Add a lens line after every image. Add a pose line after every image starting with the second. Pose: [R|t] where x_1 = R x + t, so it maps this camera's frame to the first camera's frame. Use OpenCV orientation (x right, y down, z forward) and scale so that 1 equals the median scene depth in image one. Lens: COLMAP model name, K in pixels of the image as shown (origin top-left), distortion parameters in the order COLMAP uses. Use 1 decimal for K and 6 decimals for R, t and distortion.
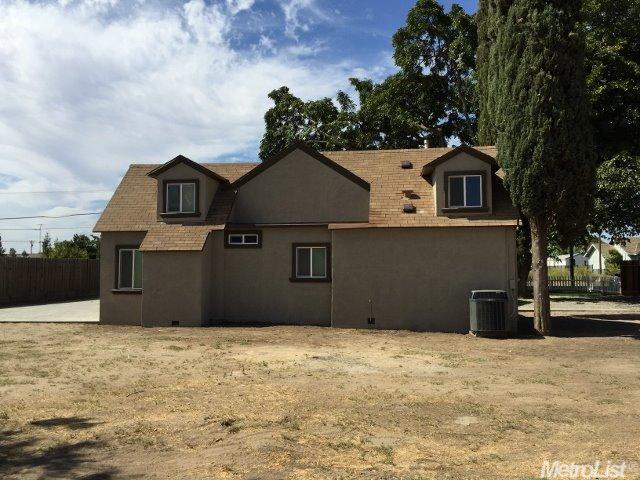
lens RADIAL K [[549.7, 0, 322.8], [0, 549.7, 238.3], [0, 0, 1]] dist [0.082045, -0.115180]
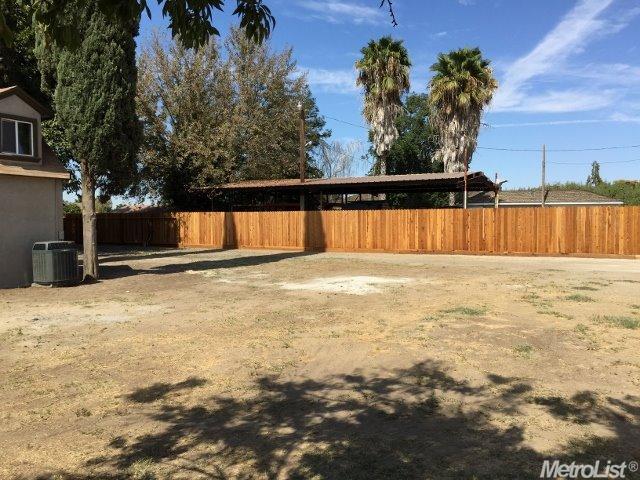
lens RADIAL K [[549.7, 0, 316.3], [0, 549.7, 241.0], [0, 0, 1]] dist [0.082045, -0.115180]
pose [[0.356460, -0.033614, 0.933706, -0.465503], [-0.052023, 0.997088, 0.055756, 0.011240], [-0.932861, -0.068449, 0.353673, 0.182927]]
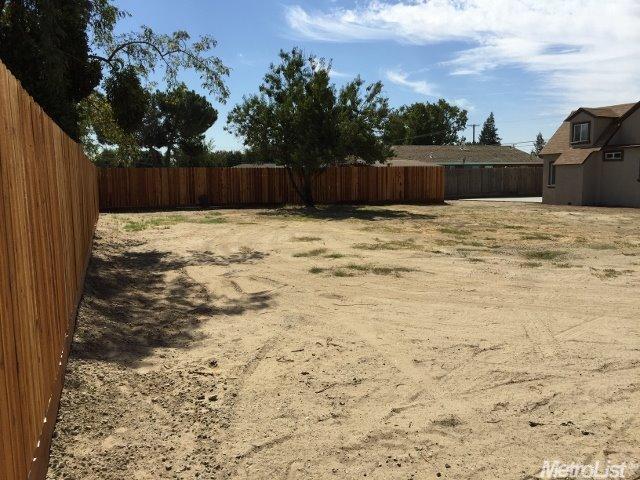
lens RADIAL K [[549.7, 0, 316.0], [0, 549.7, 236.4], [0, 0, 1]] dist [0.082045, -0.115180]
pose [[0.483311, 0.089564, -0.870855, 0.982126], [0.058924, 0.989169, 0.134433, -0.039125], [0.873464, -0.116287, 0.472799, -0.647489]]
